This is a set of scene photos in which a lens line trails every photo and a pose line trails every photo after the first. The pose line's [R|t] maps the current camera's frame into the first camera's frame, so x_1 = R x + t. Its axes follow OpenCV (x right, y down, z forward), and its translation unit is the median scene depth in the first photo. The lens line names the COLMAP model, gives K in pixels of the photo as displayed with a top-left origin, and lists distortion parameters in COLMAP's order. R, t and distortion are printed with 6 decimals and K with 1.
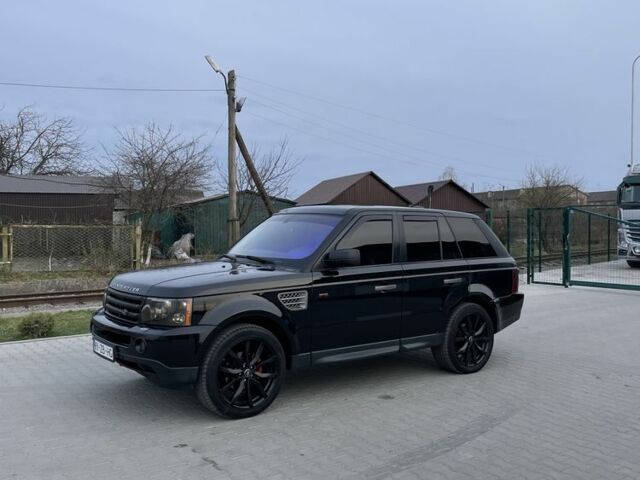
lens RADIAL K [[647.9, 0, 324.6], [0, 647.9, 242.9], [0, 0, 1]] dist [0.108866, -0.178481]
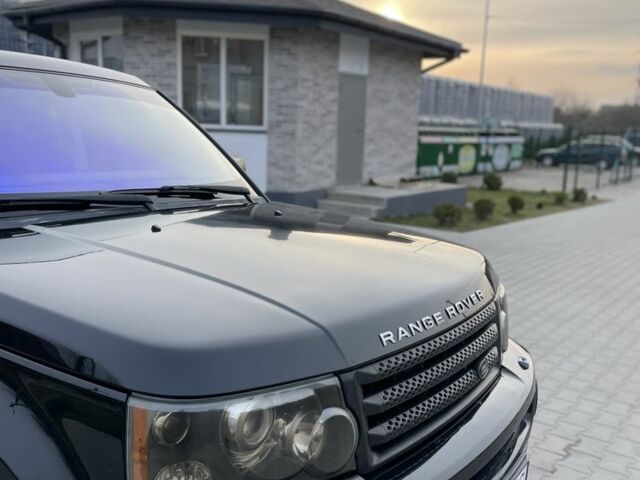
lens RADIAL K [[647.9, 0, 324.6], [0, 647.9, 242.9], [0, 0, 1]] dist [0.108866, -0.178481]
pose [[-0.307293, -0.180749, 0.934292, -0.540806], [-0.007064, 0.982202, 0.187694, -0.021974], [-0.951589, 0.051077, -0.303100, 1.081052]]
